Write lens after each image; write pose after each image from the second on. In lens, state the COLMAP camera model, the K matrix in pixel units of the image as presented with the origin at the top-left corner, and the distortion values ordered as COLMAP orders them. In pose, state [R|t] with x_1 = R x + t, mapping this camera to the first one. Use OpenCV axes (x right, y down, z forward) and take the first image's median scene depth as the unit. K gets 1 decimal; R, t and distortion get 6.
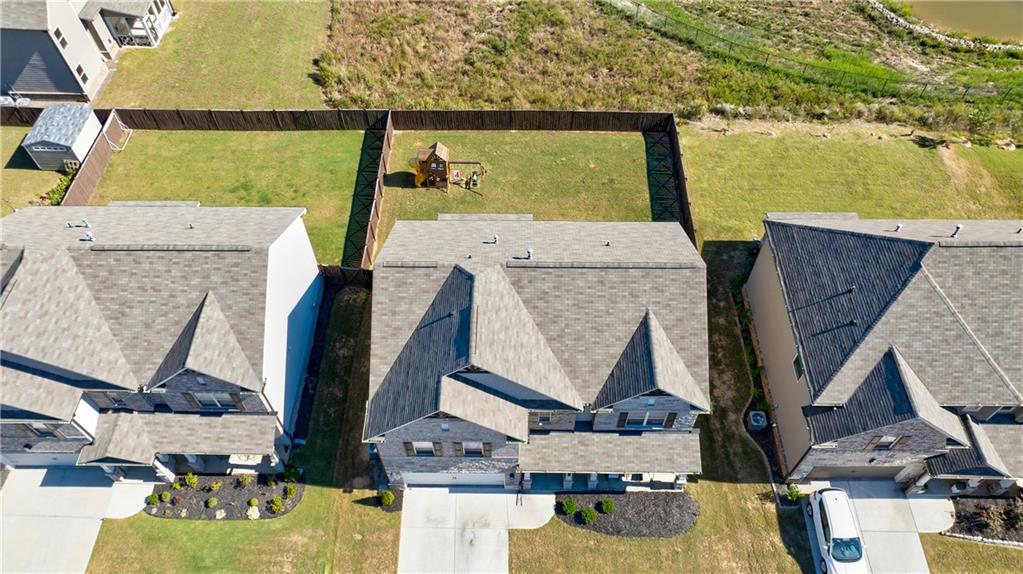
lens RADIAL K [[716.7, 0, 515.7], [0, 716.7, 286.1], [0, 0, 1]] dist [-0.020273, 0.004670]
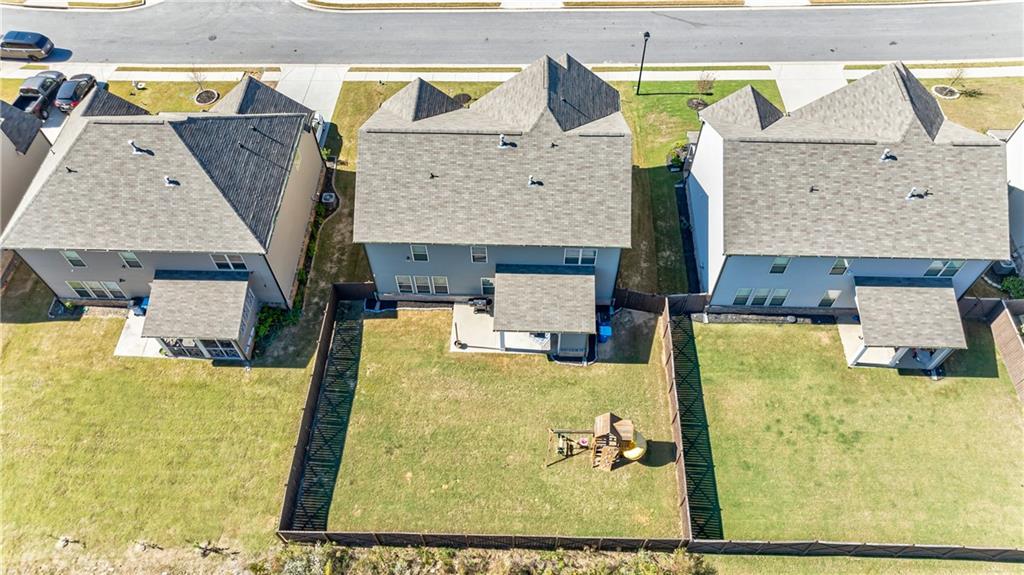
lens RADIAL K [[717.4, 0, 516.2], [0, 717.4, 286.6], [0, 0, 1]] dist [-0.020273, 0.004670]
pose [[-0.999762, -0.013733, 0.016950, -0.025236], [0.020411, -0.314605, 0.949003, -1.149079], [-0.007700, 0.949123, 0.314810, 0.786585]]
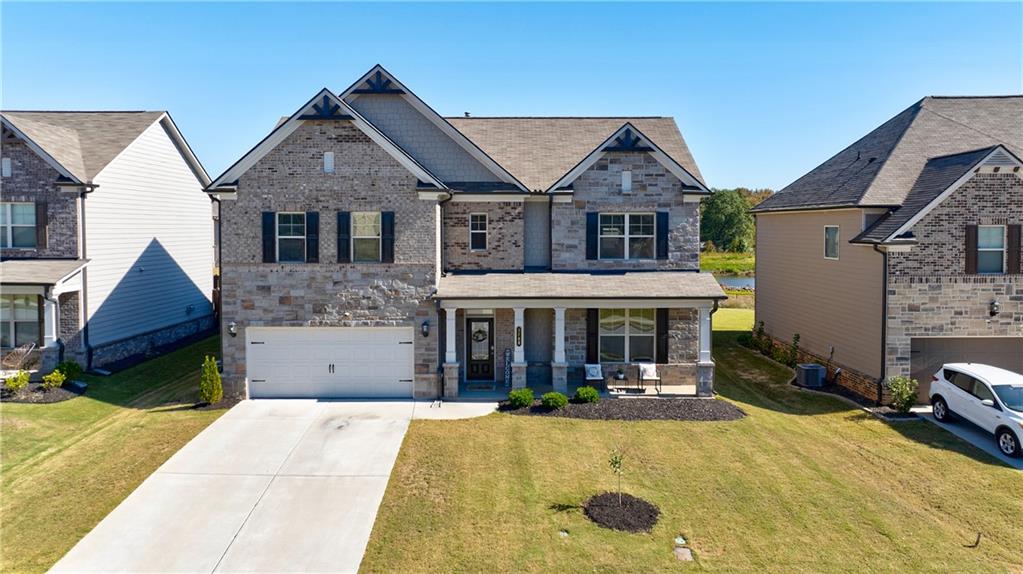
lens RADIAL K [[716.7, 0, 515.7], [0, 716.7, 286.1], [0, 0, 1]] dist [-0.020273, 0.004670]
pose [[0.999933, 0.001311, 0.011505, 0.063137], [0.007916, 0.647742, -0.761818, 0.681578], [-0.008451, 0.761858, 0.647689, 0.548036]]
